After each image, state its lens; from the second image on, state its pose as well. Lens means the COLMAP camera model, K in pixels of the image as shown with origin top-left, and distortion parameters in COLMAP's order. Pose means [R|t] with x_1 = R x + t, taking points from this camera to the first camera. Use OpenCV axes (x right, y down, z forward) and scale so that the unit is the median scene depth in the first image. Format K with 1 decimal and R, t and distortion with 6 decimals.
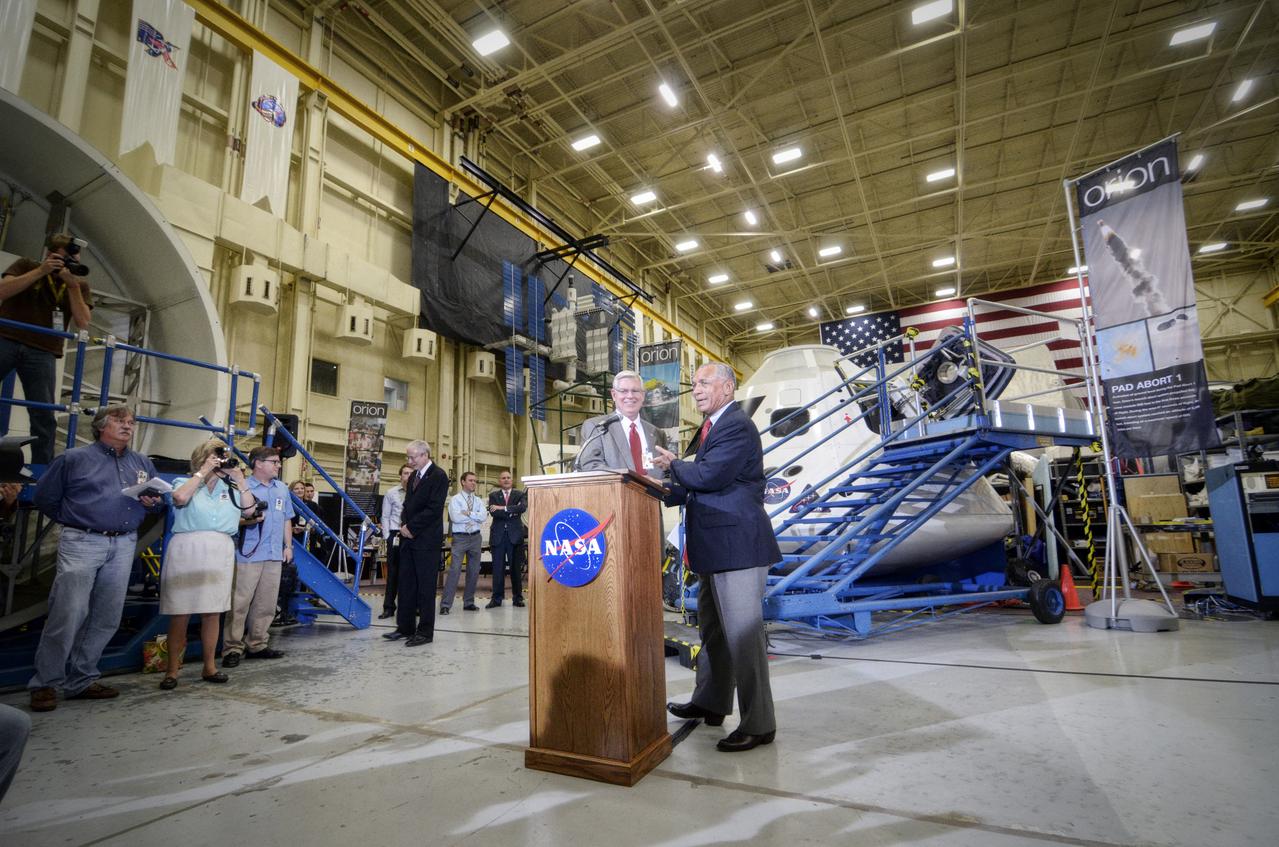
lens RADIAL K [[611.4, 0, 628.1], [0, 611.4, 433.6], [0, 0, 1]] dist [-0.010352, -0.008028]
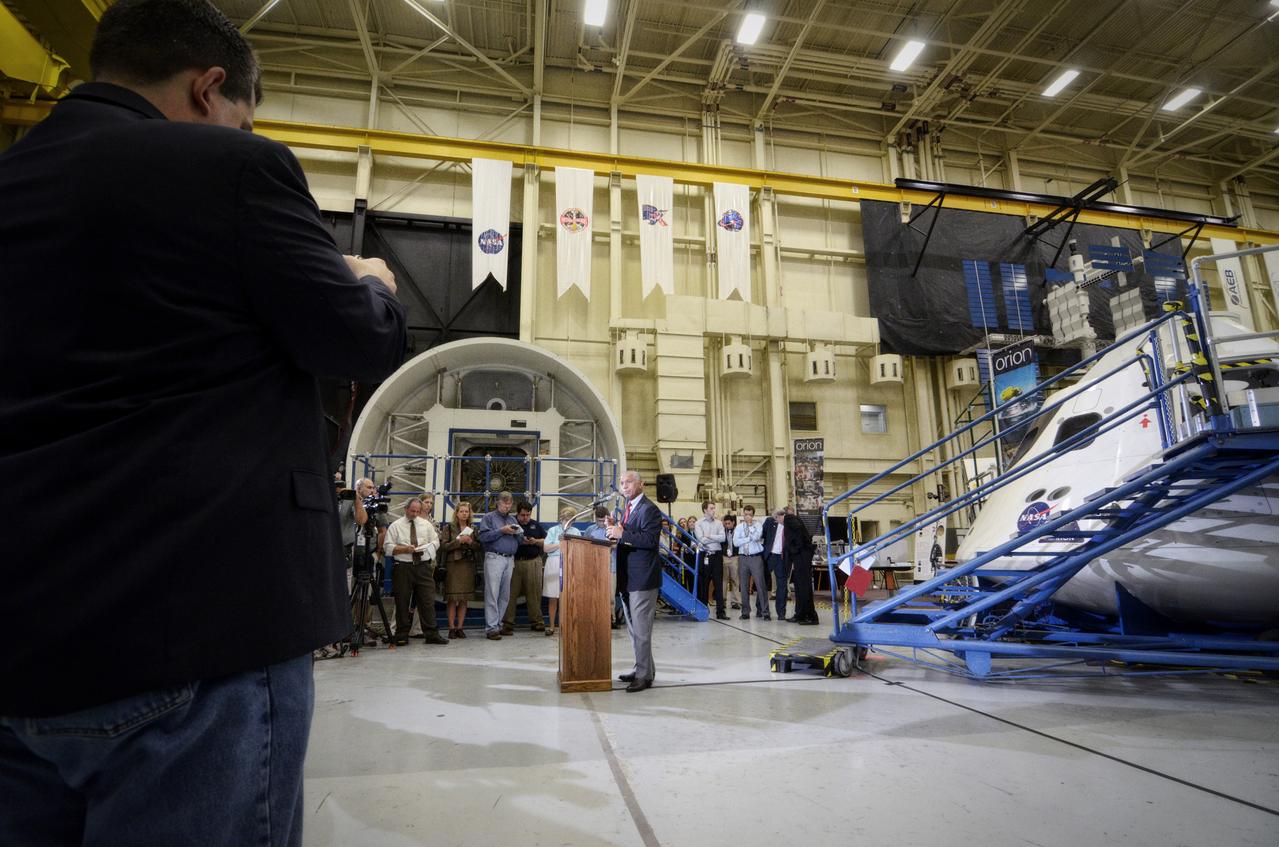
lens RADIAL K [[611.4, 0, 628.7], [0, 611.4, 437.2], [0, 0, 1]] dist [-0.010352, -0.008028]
pose [[0.609961, -0.126666, -0.782242, 0.217634], [0.118502, 0.990622, -0.068005, -0.011782], [0.783521, -0.051217, 0.619251, -0.004487]]
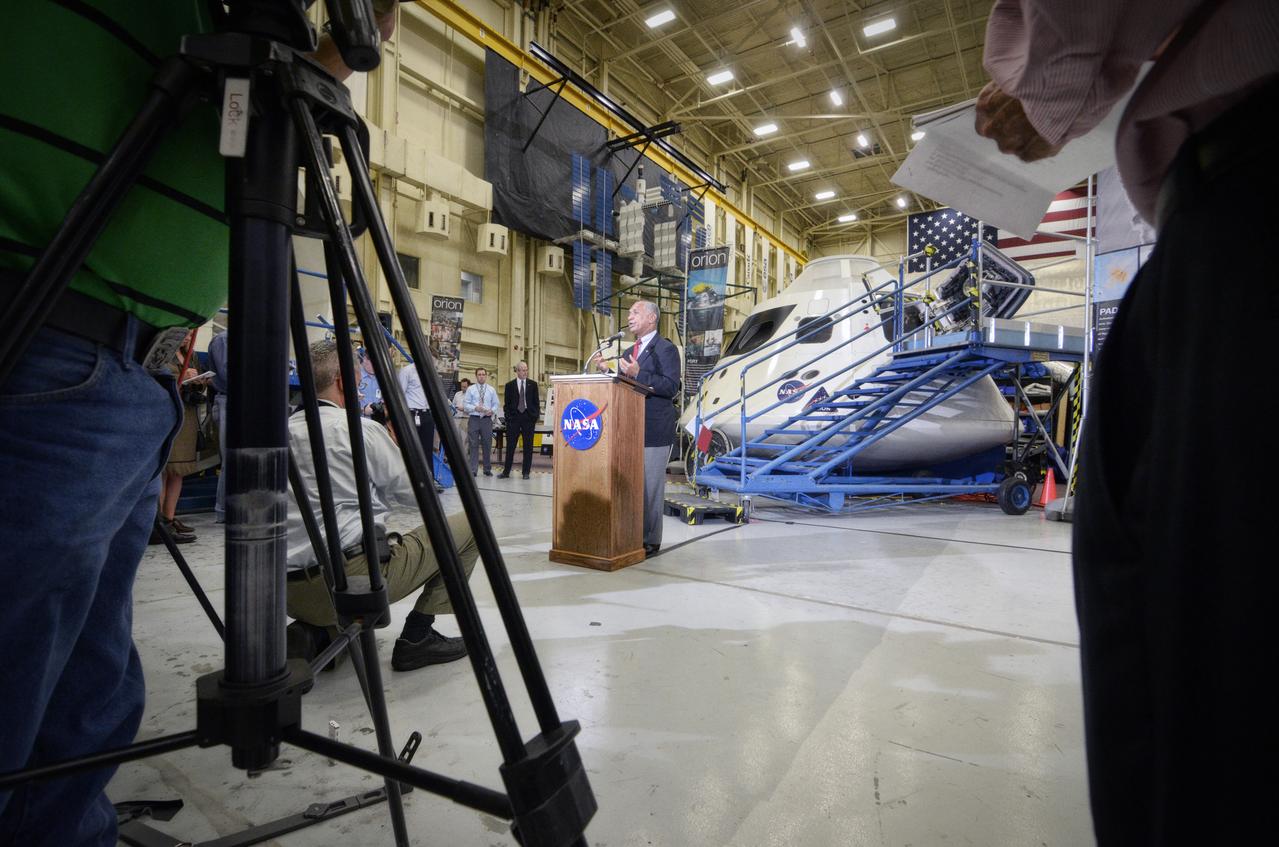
lens RADIAL K [[611.4, 0, 628.7], [0, 611.4, 435.4], [0, 0, 1]] dist [-0.010352, -0.008028]
pose [[0.992620, 0.045895, -0.112247, 0.025605], [-0.025381, 0.983744, 0.177773, -0.007575], [0.118581, -0.173613, 0.977649, -0.060433]]
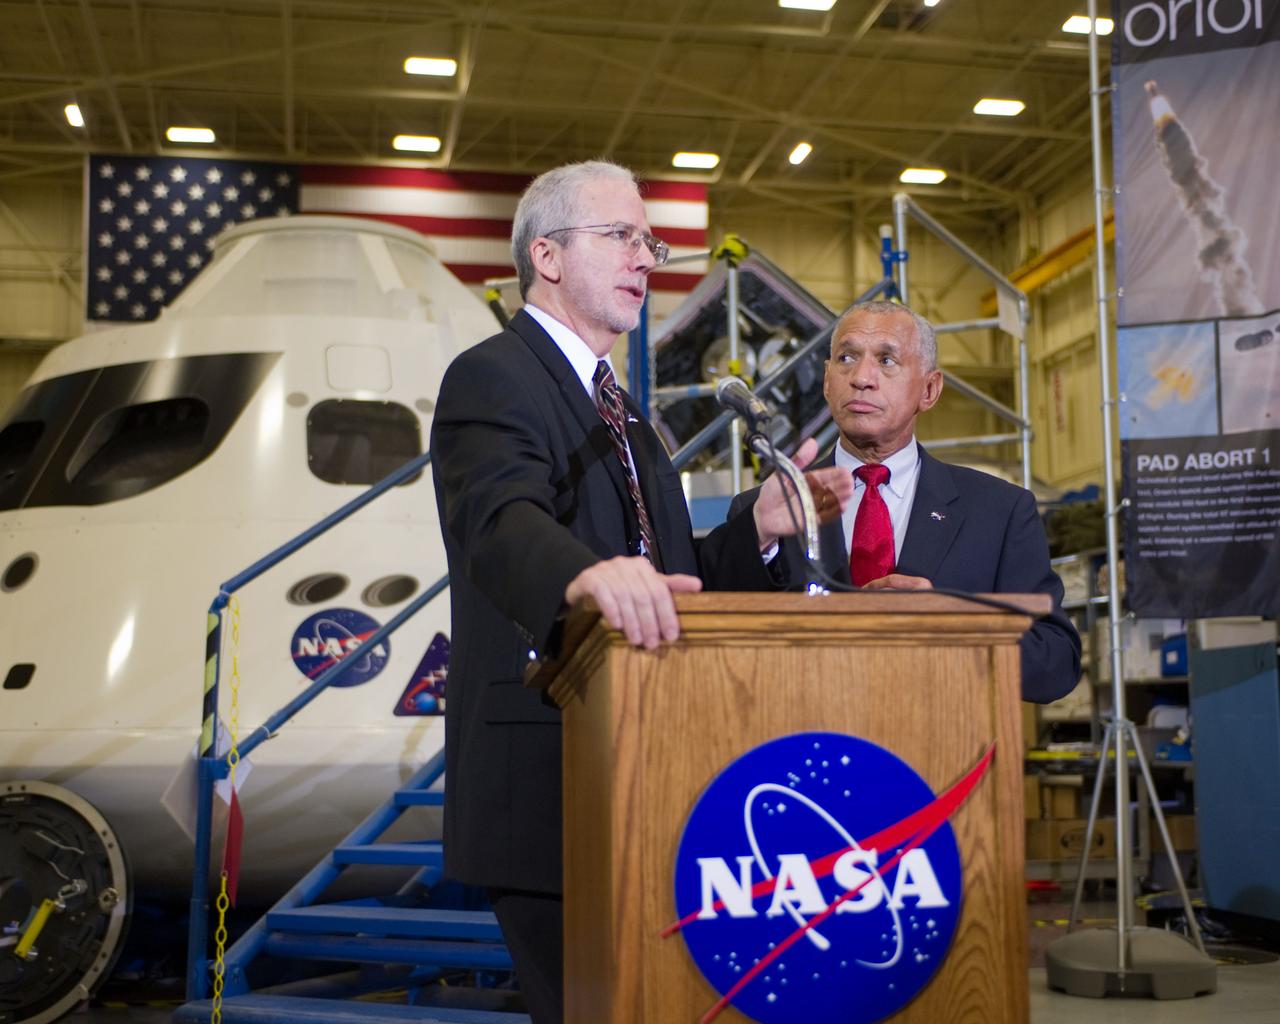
lens RADIAL K [[1733.1, 0, 642.1], [0, 1733.1, 518.1], [0, 0, 1]] dist [-0.023789, 0.000000]
pose [[0.779275, 0.093176, 0.619717, -0.080765], [-0.110060, 0.993864, -0.011033, 0.006502], [-0.616942, -0.059608, 0.784748, 0.063560]]
